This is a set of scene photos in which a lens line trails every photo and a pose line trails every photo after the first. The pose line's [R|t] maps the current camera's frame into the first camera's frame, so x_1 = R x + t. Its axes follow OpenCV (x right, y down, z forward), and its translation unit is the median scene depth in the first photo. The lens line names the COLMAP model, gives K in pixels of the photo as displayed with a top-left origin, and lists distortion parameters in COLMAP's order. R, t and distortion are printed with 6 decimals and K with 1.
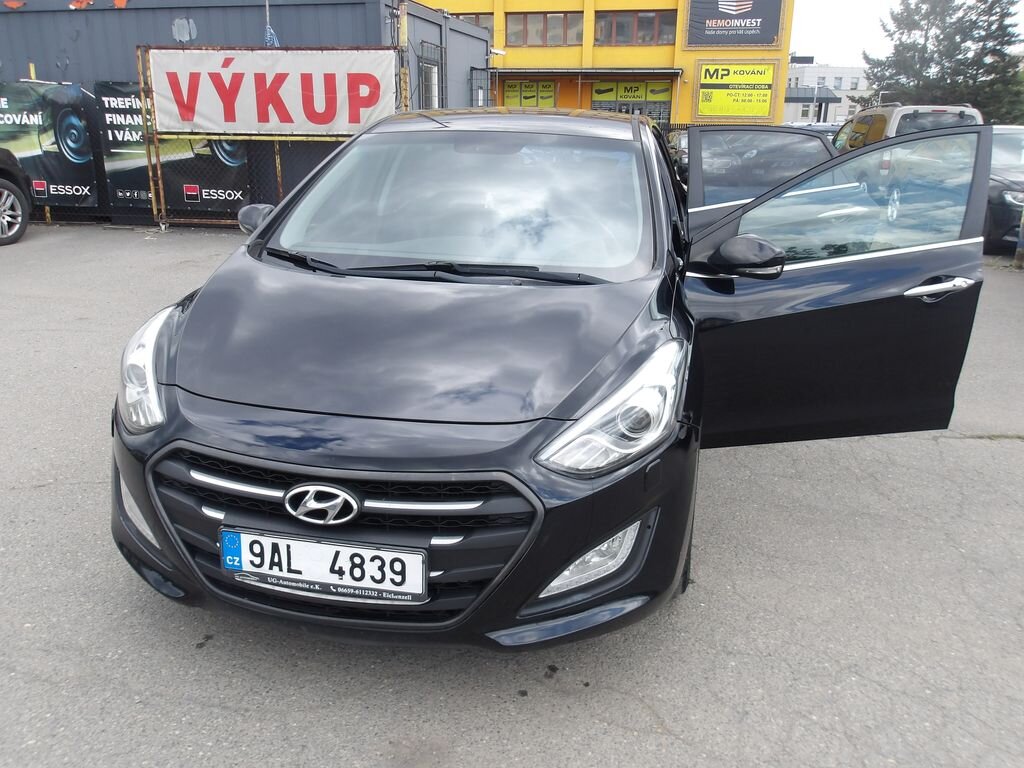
lens RADIAL K [[878.4, 0, 508.0], [0, 878.4, 385.9], [0, 0, 1]] dist [-0.005101, 0.028257]
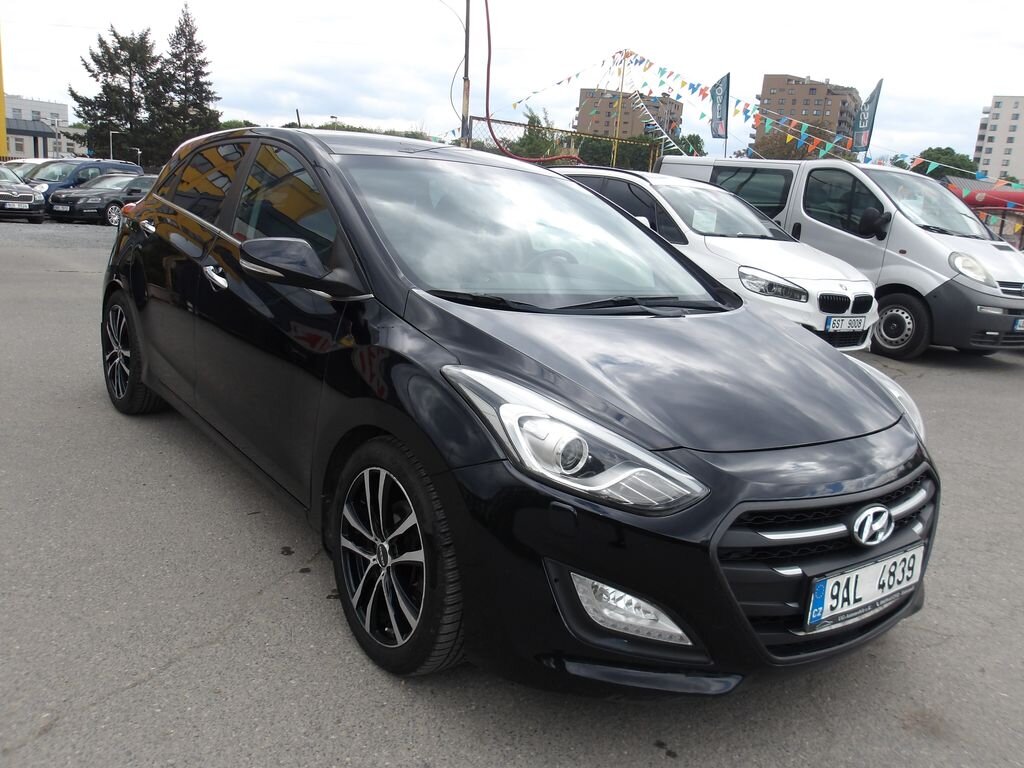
lens RADIAL K [[878.4, 0, 514.3], [0, 878.4, 385.6], [0, 0, 1]] dist [-0.005101, 0.028257]
pose [[0.643606, -0.127406, 0.754678, -0.282358], [0.160762, 0.986554, 0.029451, -0.028577], [-0.748282, 0.102369, 0.655434, 0.140988]]
